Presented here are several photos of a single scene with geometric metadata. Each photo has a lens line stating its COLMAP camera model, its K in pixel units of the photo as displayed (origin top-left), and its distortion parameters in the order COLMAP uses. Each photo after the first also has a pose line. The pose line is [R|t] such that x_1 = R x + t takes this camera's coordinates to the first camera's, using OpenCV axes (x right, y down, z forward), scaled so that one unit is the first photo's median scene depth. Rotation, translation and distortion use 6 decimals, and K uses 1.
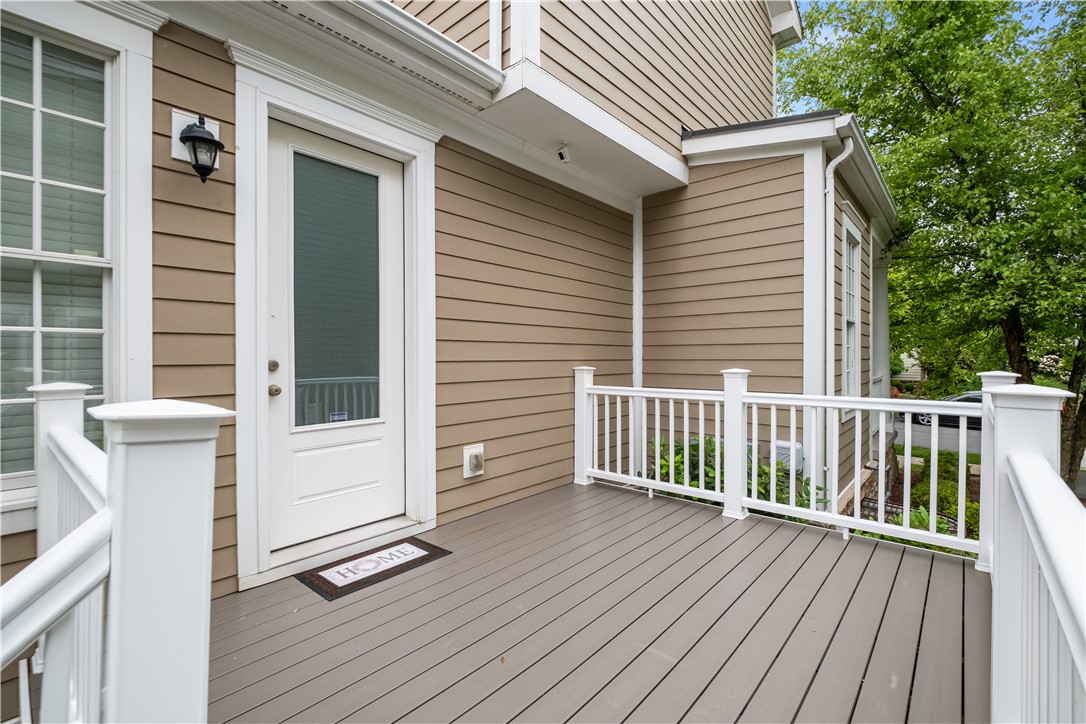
lens RADIAL K [[498.4, 0, 543.6], [0, 498.4, 351.2], [0, 0, 1]] dist [0.001506, -0.000274]
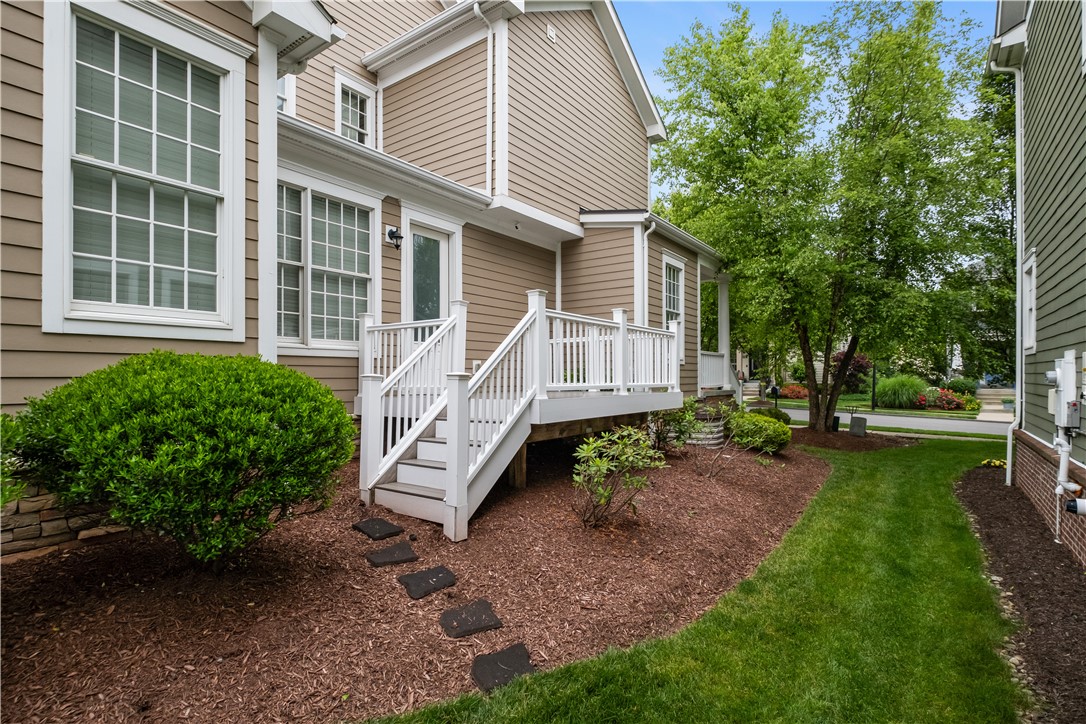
lens RADIAL K [[545.6, 0, 543.0], [0, 545.6, 362.0], [0, 0, 1]] dist [0.020474, 0.000241]
pose [[0.995940, 0.002126, 0.089992, -0.063645], [-0.000607, 0.999857, -0.016893, 0.228750], [-0.090015, 0.016770, 0.995799, -1.378908]]
